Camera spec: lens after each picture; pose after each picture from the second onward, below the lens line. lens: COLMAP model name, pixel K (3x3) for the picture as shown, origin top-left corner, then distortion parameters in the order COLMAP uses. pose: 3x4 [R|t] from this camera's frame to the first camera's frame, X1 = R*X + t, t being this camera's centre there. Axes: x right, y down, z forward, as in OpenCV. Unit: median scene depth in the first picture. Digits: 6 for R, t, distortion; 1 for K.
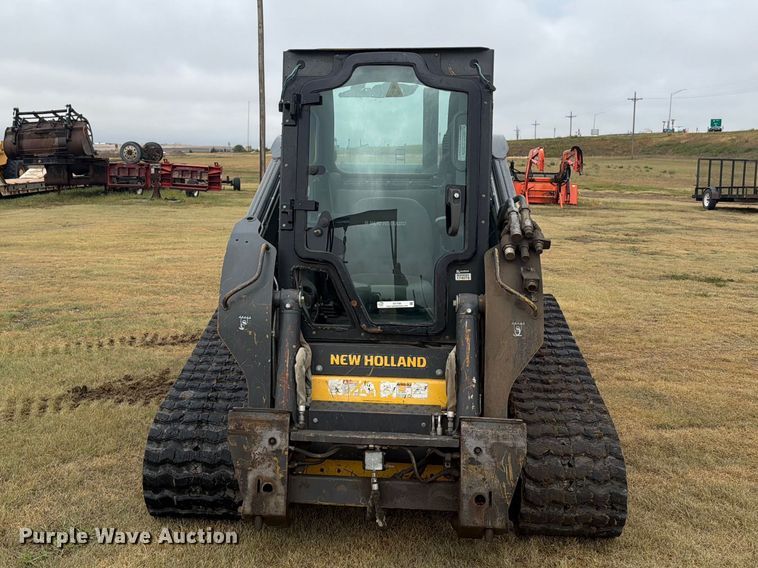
lens RADIAL K [[826.5, 0, 340.5], [0, 826.5, 269.3], [0, 0, 1]] dist [0.197143, -0.479567]
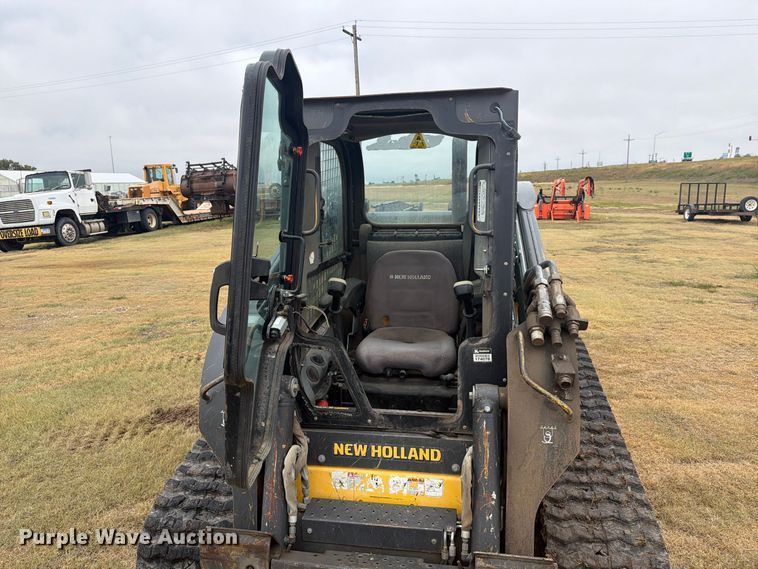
lens RADIAL K [[534.6, 0, 383.0], [0, 534.6, 288.9], [0, 0, 1]] dist [0.056232, -0.087681]
pose [[0.996459, -0.011452, -0.083301, 0.069343], [0.016298, 0.998199, 0.057734, -0.073067], [0.082490, -0.058887, 0.994851, 0.334028]]
